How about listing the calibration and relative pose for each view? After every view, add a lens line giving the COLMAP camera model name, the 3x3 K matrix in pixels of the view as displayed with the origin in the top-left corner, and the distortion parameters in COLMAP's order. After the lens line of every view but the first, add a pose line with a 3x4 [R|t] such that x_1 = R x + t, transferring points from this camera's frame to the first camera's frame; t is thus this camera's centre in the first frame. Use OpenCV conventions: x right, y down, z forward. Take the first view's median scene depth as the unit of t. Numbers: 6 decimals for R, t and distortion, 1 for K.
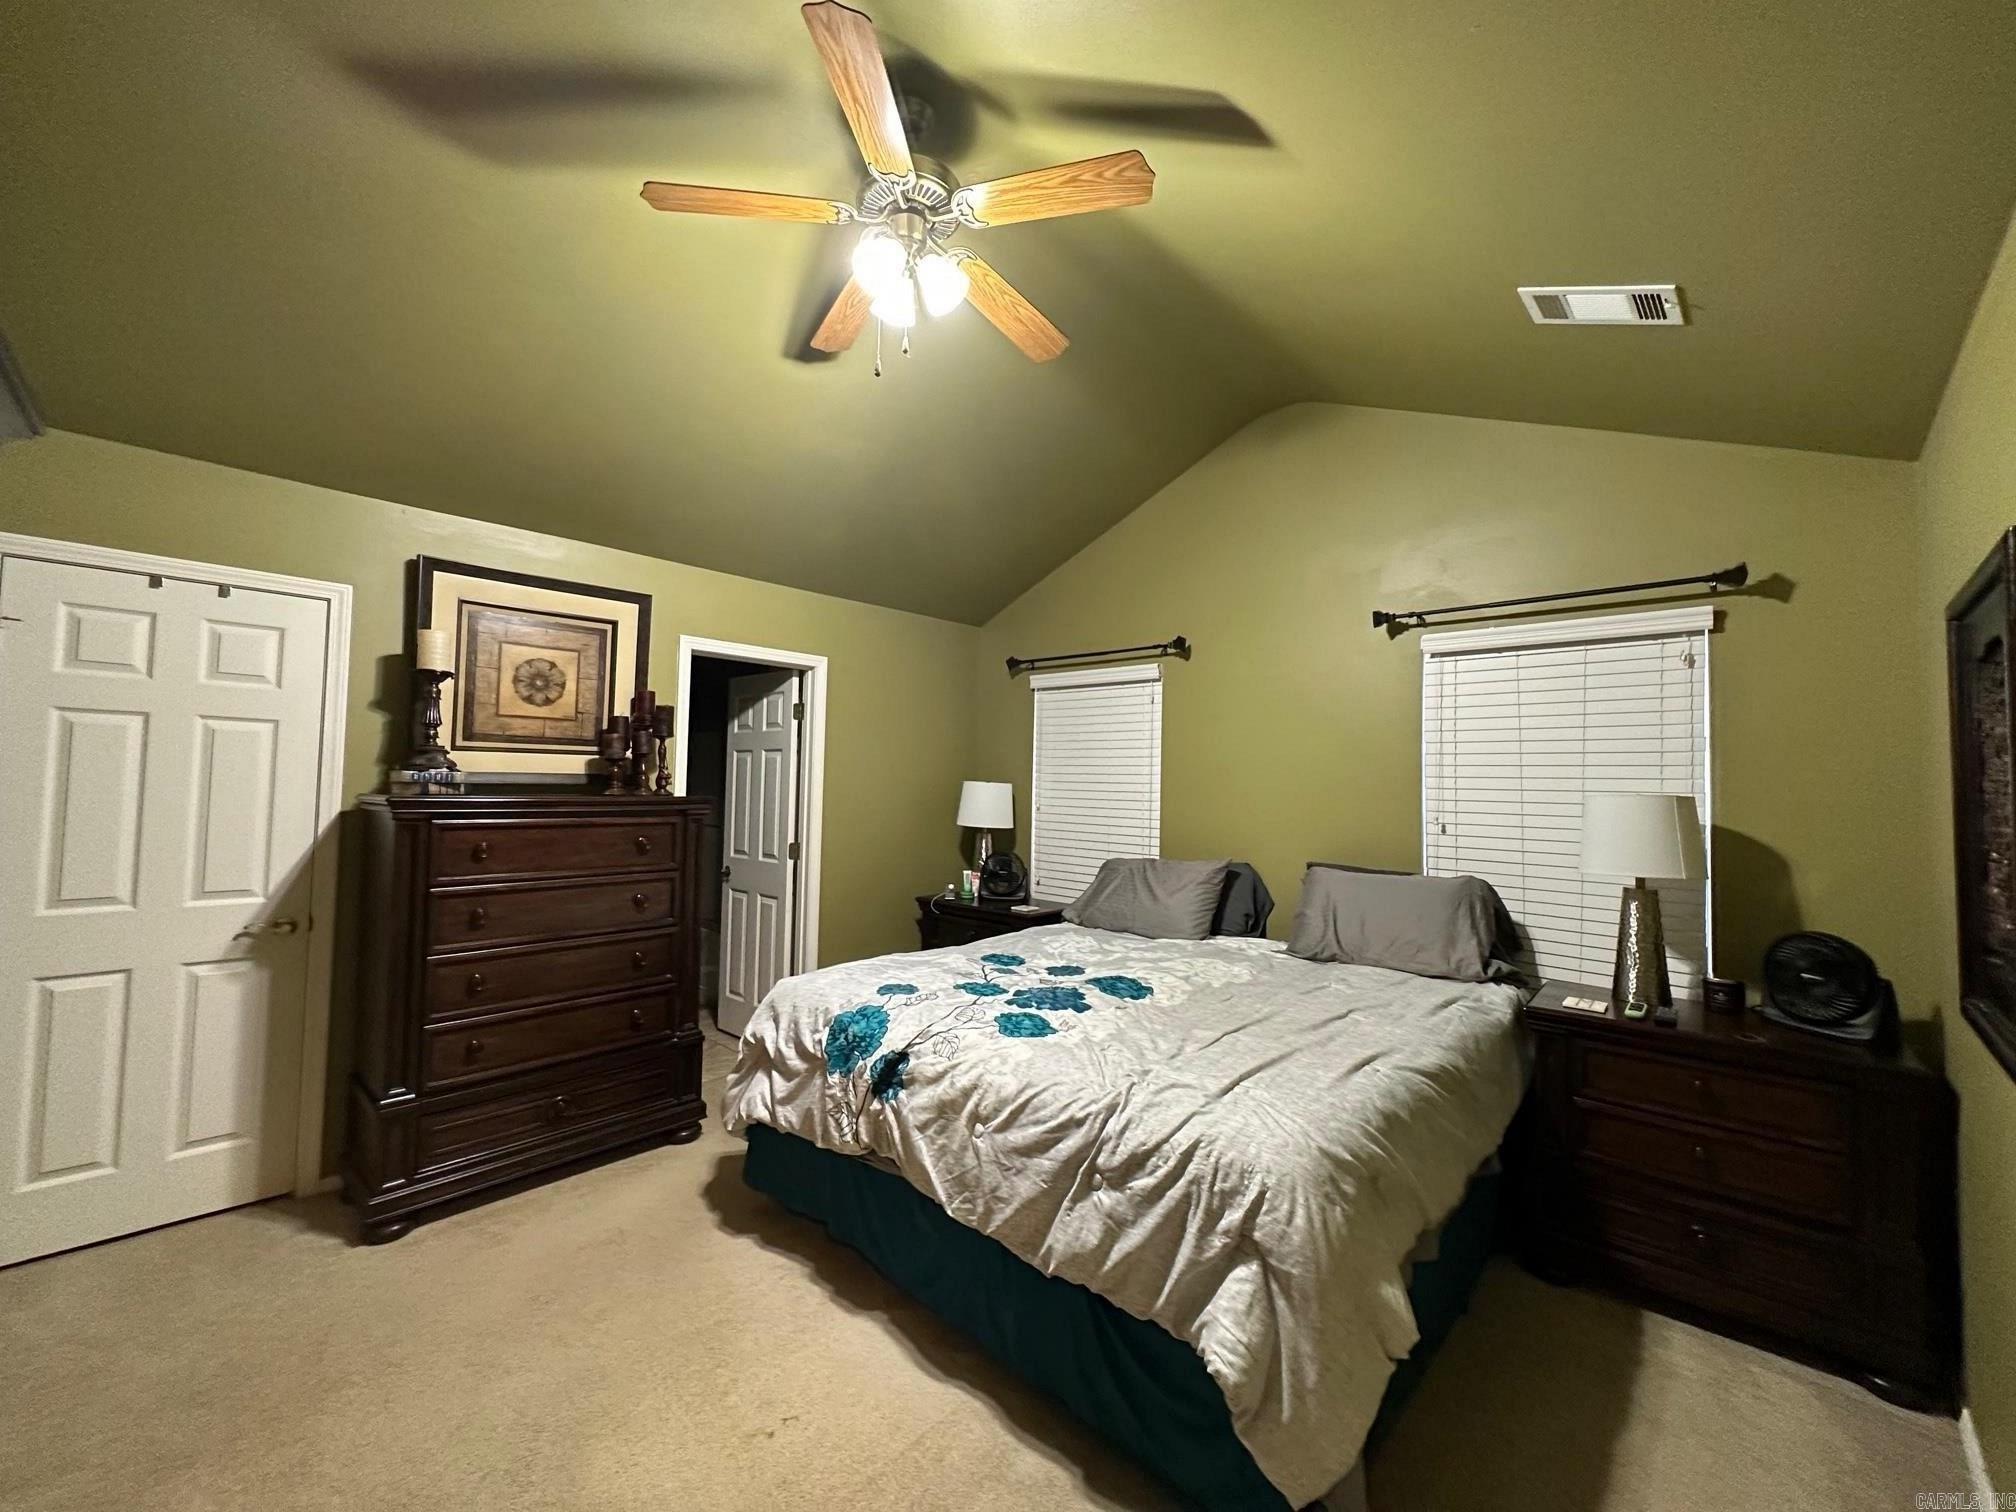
lens RADIAL K [[814.2, 0, 999.1], [0, 814.2, 757.6], [0, 0, 1]] dist [-0.001830, 0.000290]
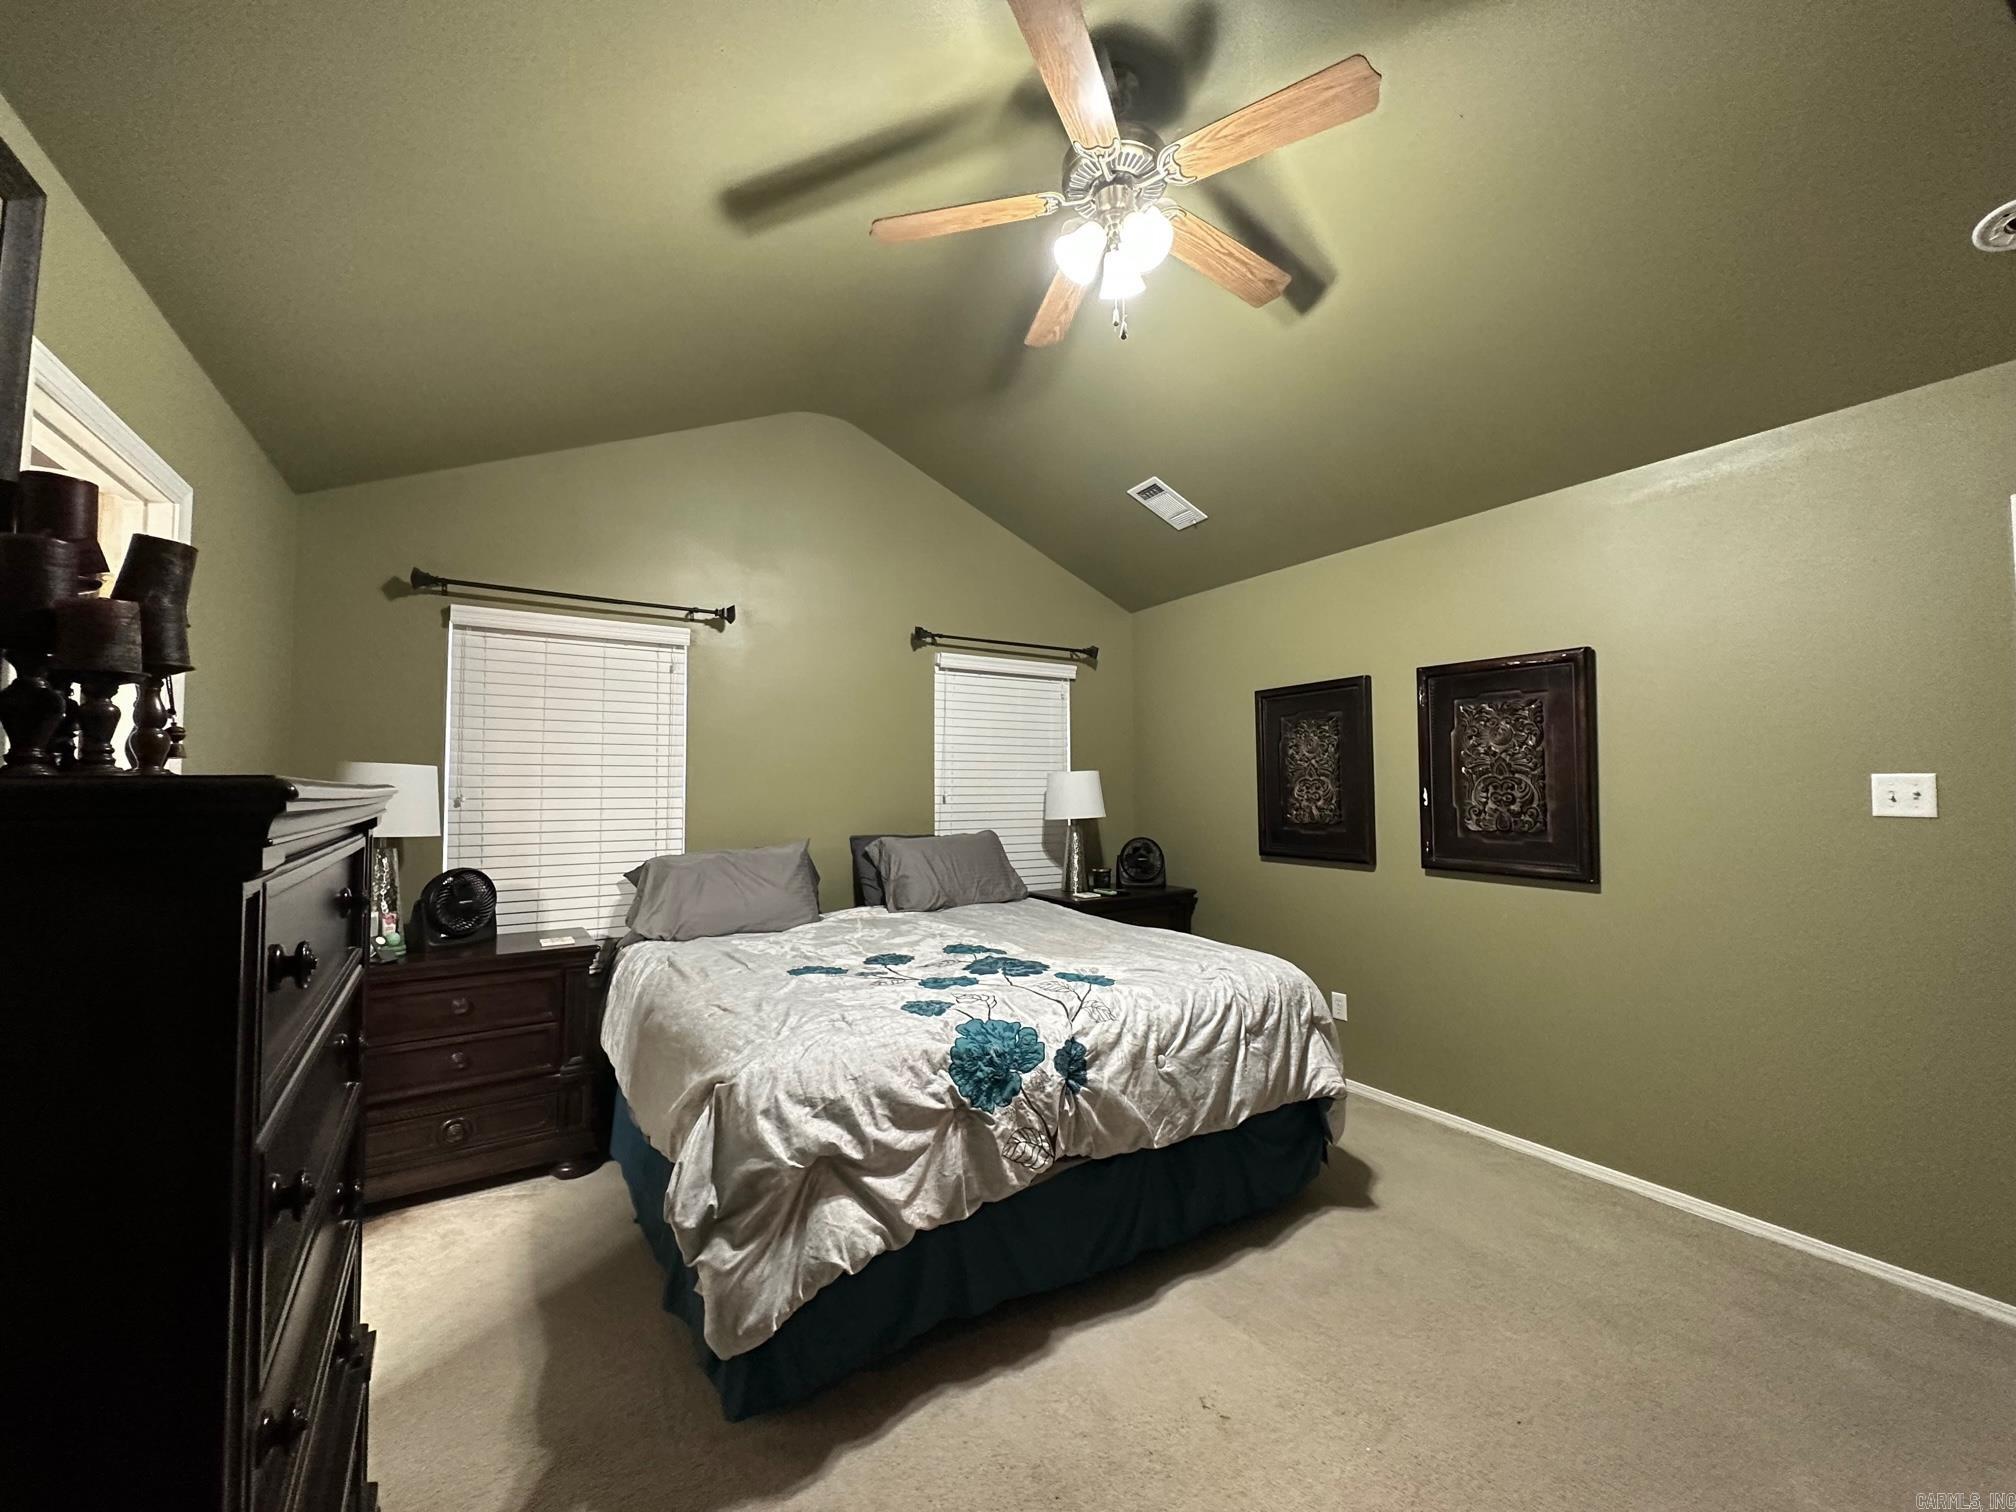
lens RADIAL K [[832.1, 0, 1002.8], [0, 832.1, 760.3], [0, 0, 1]] dist [0.002406, 0.000177]
pose [[0.222754, 0.013392, 0.974783, -1.107691], [-0.023156, 0.999696, -0.008443, 0.046506], [-0.974600, -0.020692, 0.222997, 0.876217]]
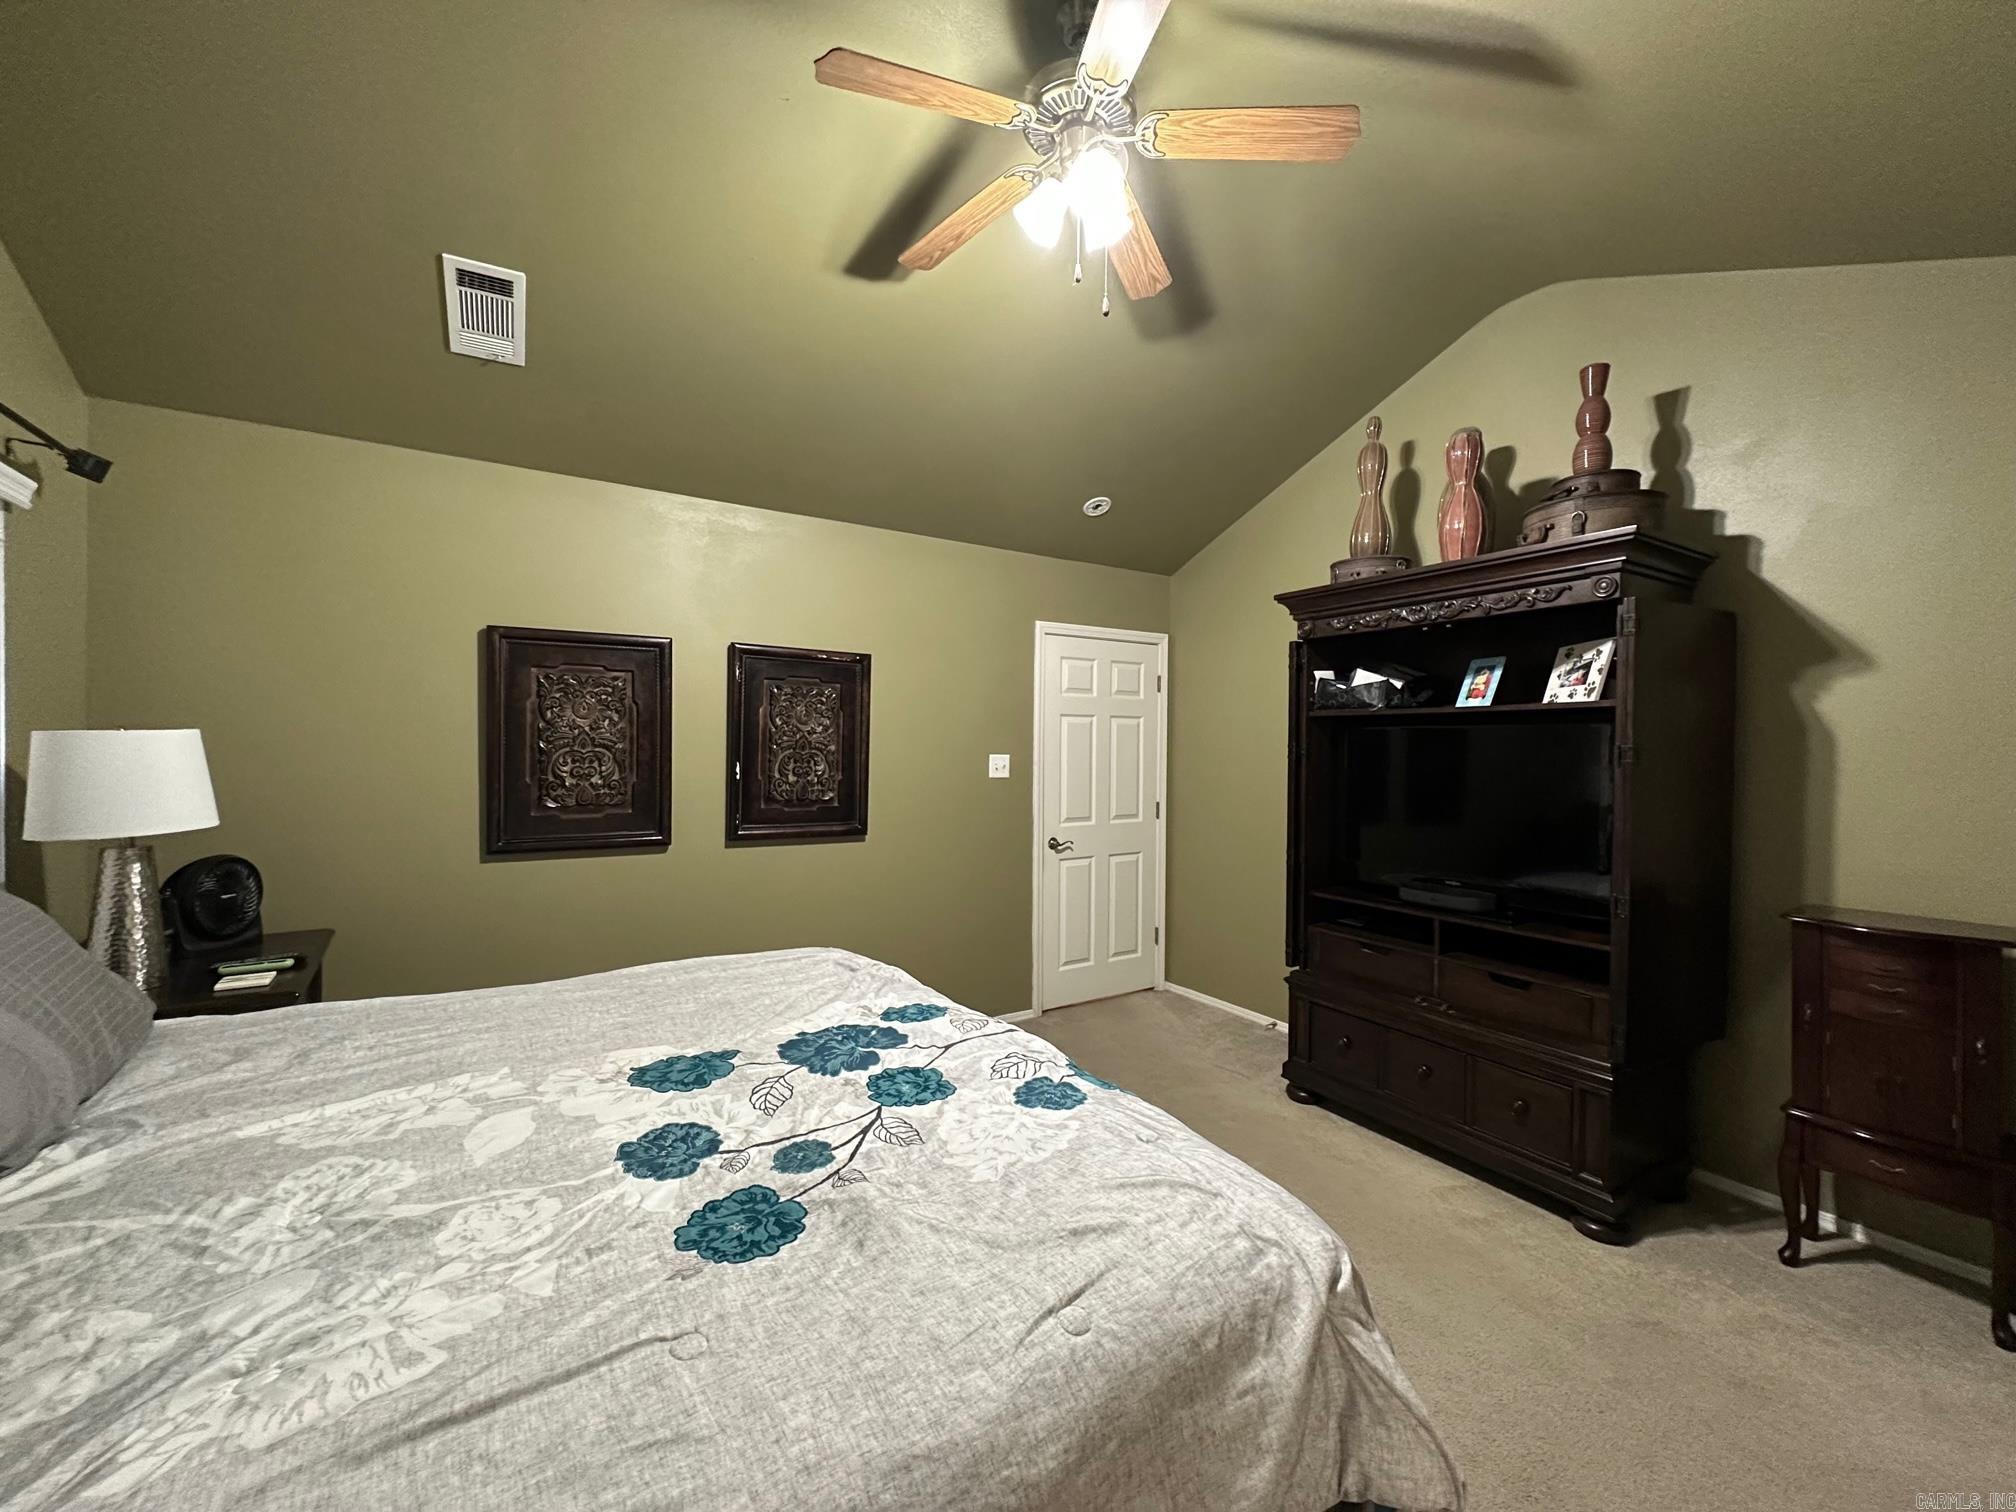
lens RADIAL K [[790.2, 0, 1008.0], [0, 790.2, 756.0], [0, 0, 1]] dist [0.028005, 0.000128]
pose [[-0.975620, -0.020519, 0.218505, -0.240309], [-0.027515, 0.999200, -0.029023, 0.084339], [-0.217735, -0.034328, -0.975404, 1.830337]]
